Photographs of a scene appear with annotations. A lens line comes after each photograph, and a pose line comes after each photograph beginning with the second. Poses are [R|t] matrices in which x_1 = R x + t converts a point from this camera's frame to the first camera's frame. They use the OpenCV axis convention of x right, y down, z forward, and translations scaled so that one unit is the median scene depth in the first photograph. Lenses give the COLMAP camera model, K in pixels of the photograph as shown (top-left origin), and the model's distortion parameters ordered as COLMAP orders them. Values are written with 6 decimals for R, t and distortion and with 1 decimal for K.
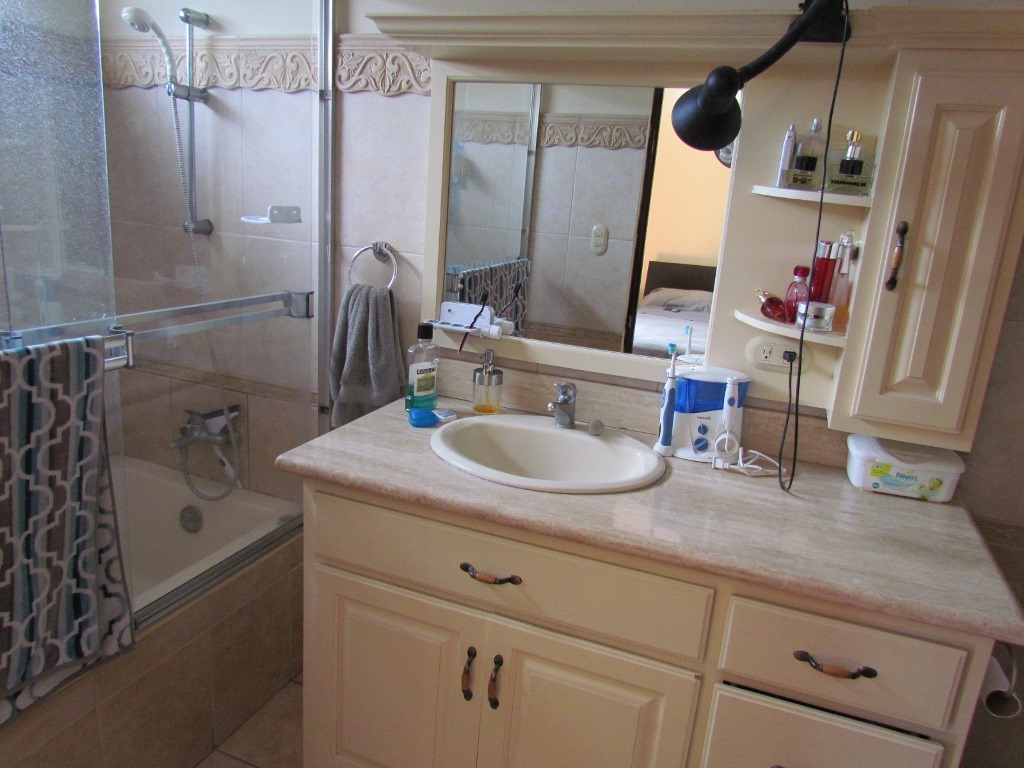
lens RADIAL K [[728.5, 0, 506.9], [0, 728.5, 382.8], [0, 0, 1]] dist [-0.025357, 0.000272]
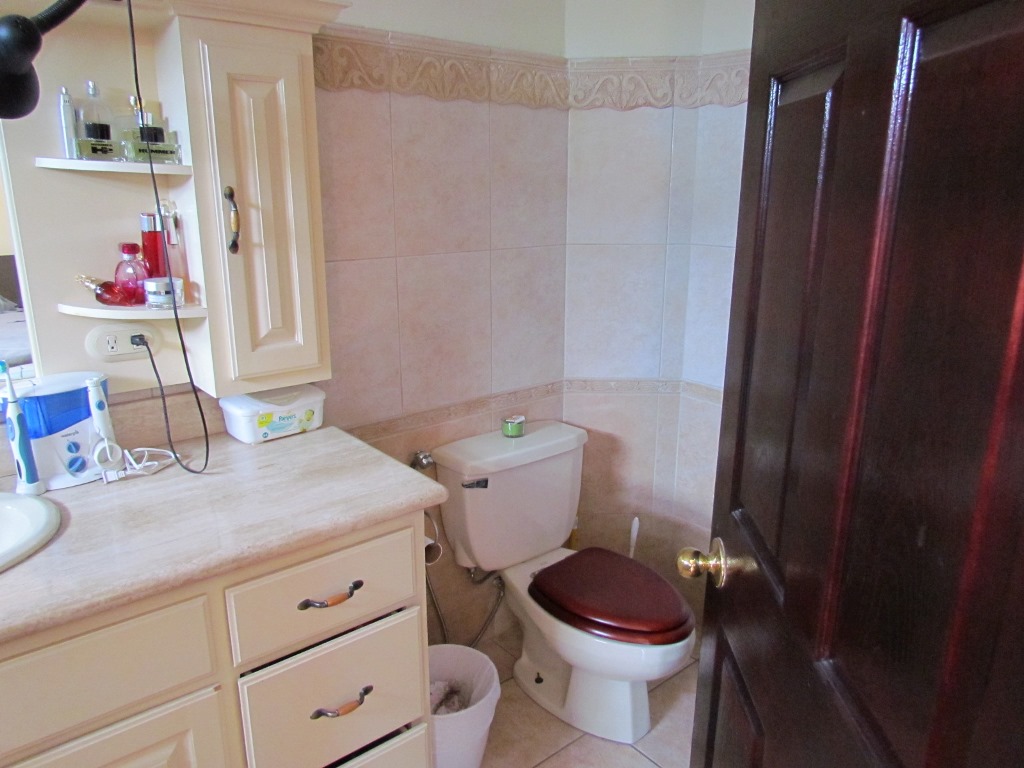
lens RADIAL K [[728.5, 0, 507.5], [0, 728.5, 387.0], [0, 0, 1]] dist [-0.025357, 0.000272]
pose [[0.472814, -0.295176, 0.830252, -0.191854], [0.249764, 0.948475, 0.194971, -0.045787], [-0.845024, 0.115182, 0.522177, 0.128486]]
